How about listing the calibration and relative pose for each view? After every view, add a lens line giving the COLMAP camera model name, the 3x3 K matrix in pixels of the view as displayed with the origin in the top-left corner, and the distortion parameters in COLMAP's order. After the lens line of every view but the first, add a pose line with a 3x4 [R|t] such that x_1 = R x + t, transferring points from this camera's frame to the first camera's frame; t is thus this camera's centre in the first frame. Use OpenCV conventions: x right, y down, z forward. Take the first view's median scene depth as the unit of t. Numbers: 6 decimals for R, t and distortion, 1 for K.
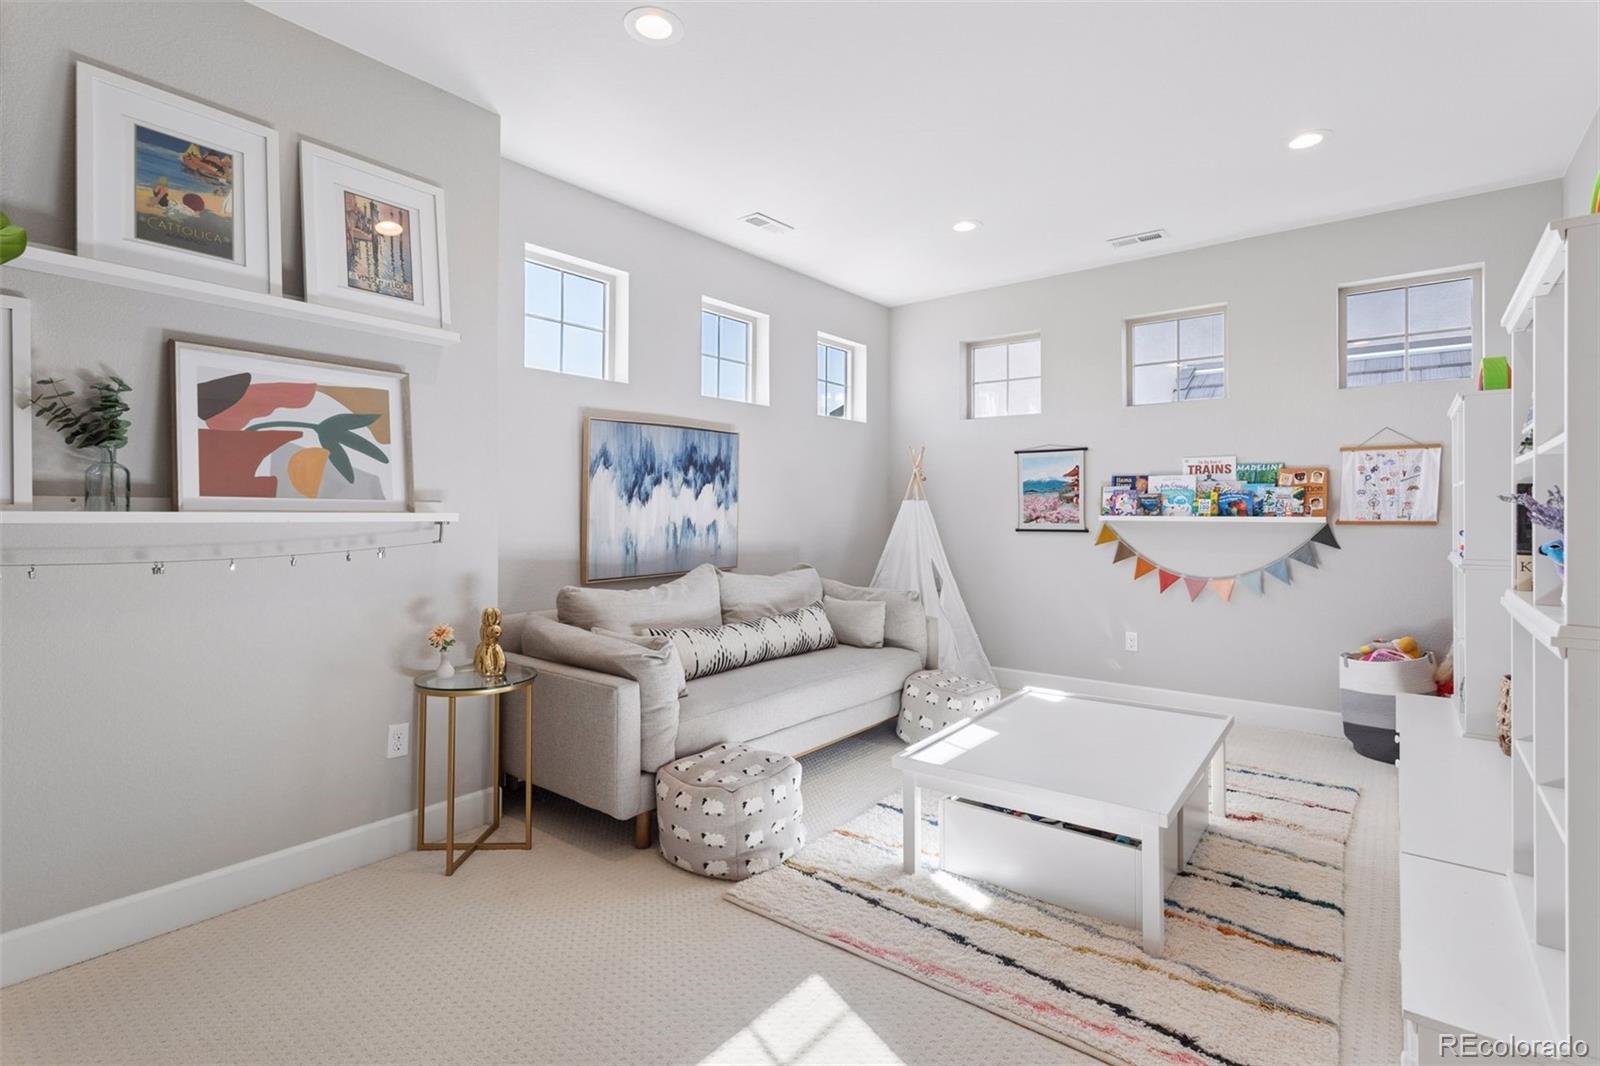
lens RADIAL K [[767.8, 0, 790.3], [0, 767.8, 506.0], [0, 0, 1]] dist [0.005525, -0.001375]
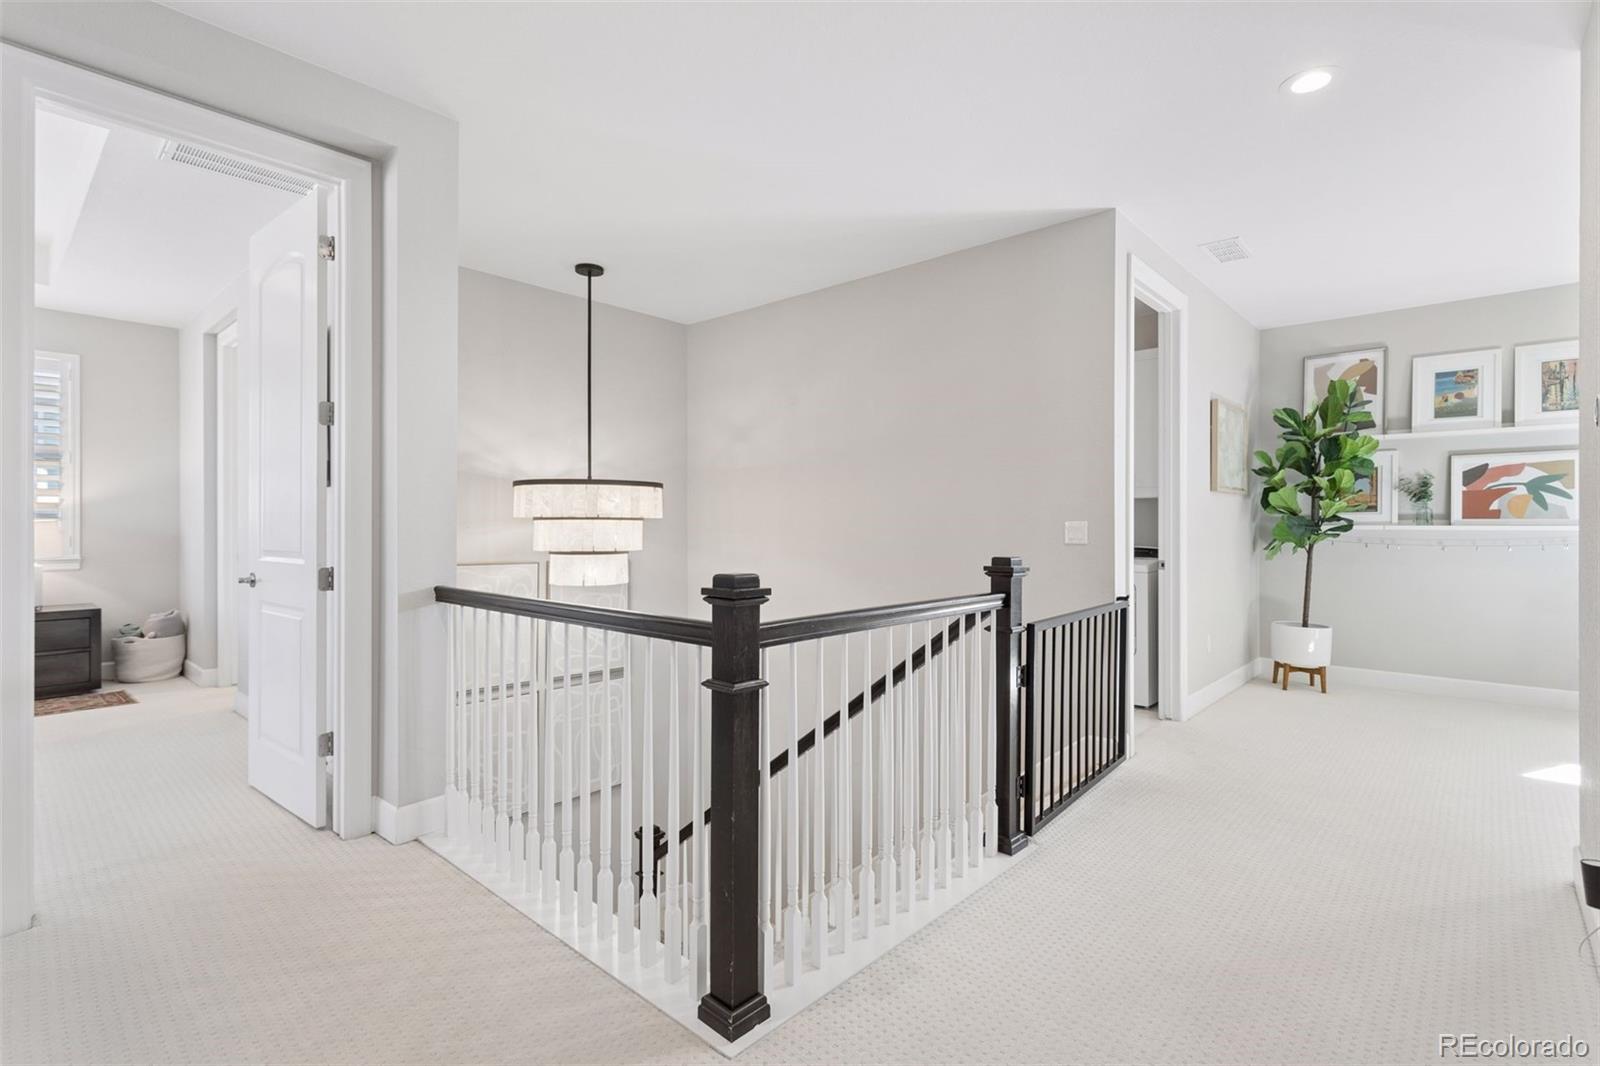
lens RADIAL K [[767.8, 0, 796.0], [0, 767.8, 527.4], [0, 0, 1]] dist [0.005525, -0.001375]
pose [[-0.070870, -0.003652, -0.997479, 1.709309], [0.008554, 0.999954, -0.004268, 0.005528], [0.997449, -0.008835, -0.070835, -0.863729]]
